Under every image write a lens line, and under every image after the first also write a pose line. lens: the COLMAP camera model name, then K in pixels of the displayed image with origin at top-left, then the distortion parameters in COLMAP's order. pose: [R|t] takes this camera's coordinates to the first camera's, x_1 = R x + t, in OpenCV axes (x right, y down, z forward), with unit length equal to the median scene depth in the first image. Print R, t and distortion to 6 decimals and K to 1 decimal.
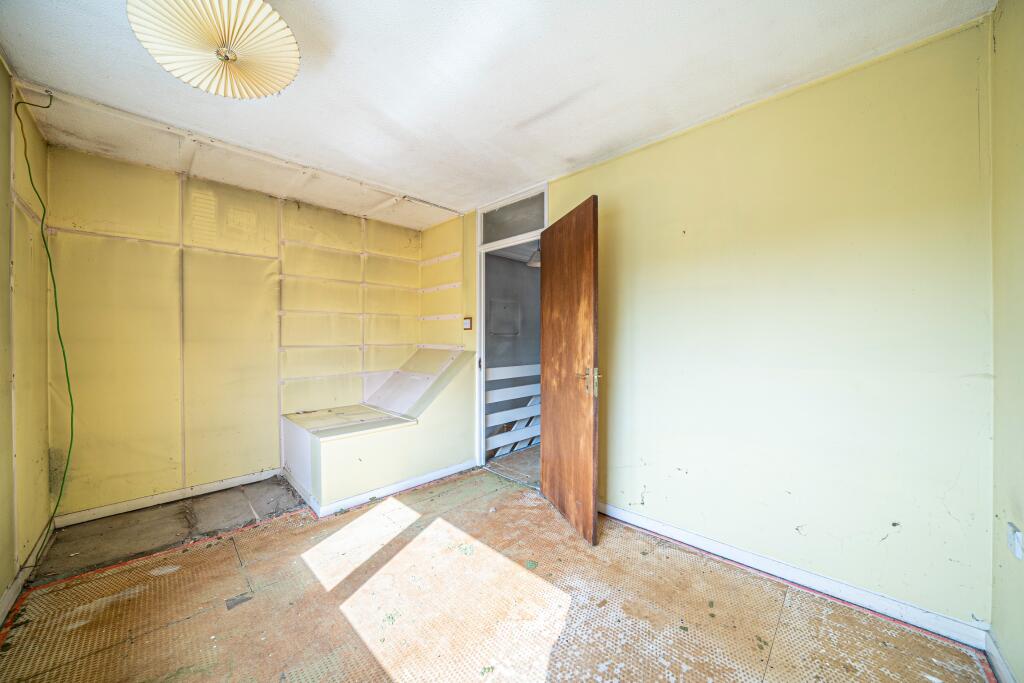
lens RADIAL K [[351.5, 0, 509.6], [0, 351.5, 340.7], [0, 0, 1]] dist [-0.027474, 0.003496]
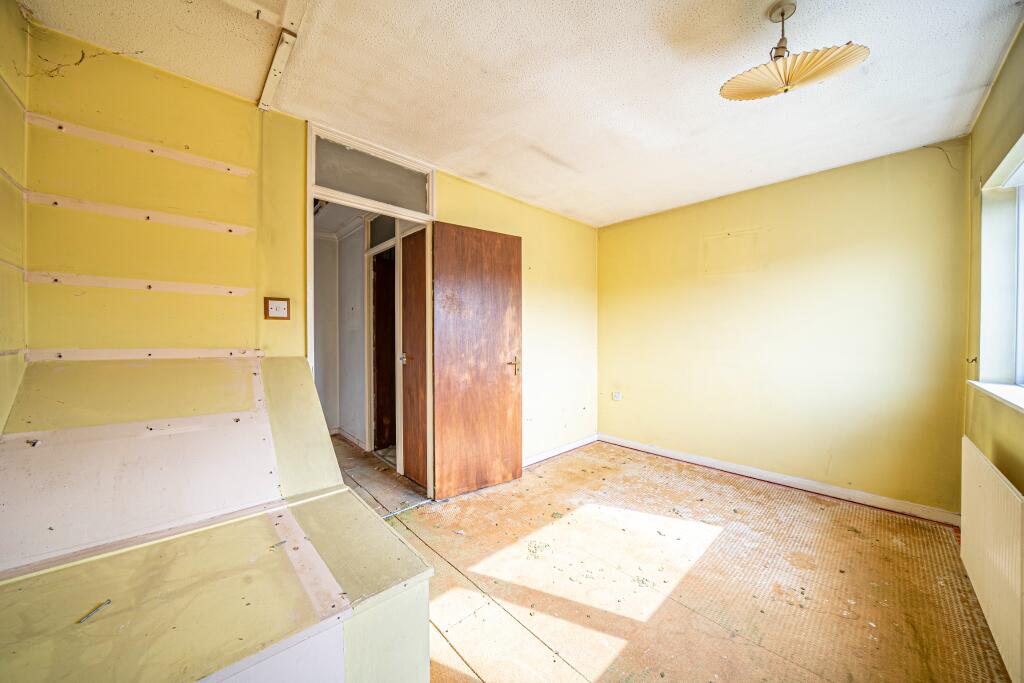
lens RADIAL K [[358.3, 0, 507.6], [0, 358.3, 340.0], [0, 0, 1]] dist [-0.016684, 0.000077]
pose [[0.051996, -0.011879, 0.998577, -0.892314], [0.004013, 0.999924, 0.011686, -0.004056], [-0.998639, 0.003399, 0.052040, 0.806644]]
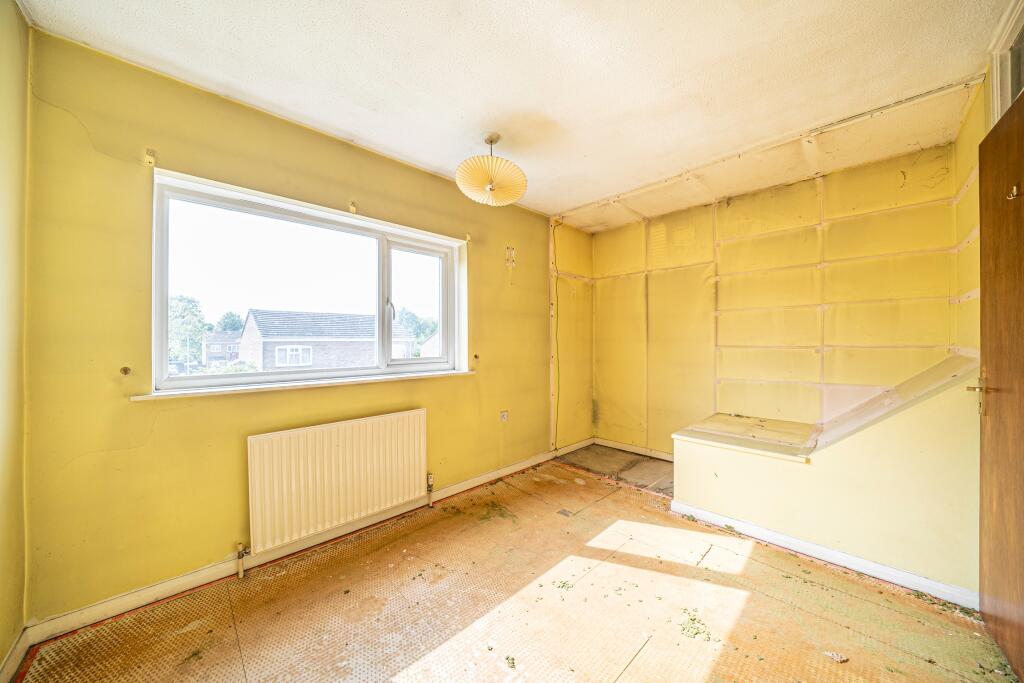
lens RADIAL K [[351.5, 0, 509.6], [0, 351.5, 340.7], [0, 0, 1]] dist [-0.027474, 0.003496]
pose [[-0.033787, -0.000396, -0.999429, 0.468320], [-0.000126, 1.000000, -0.000392, 0.001212], [0.999429, 0.000113, -0.033787, 0.502261]]
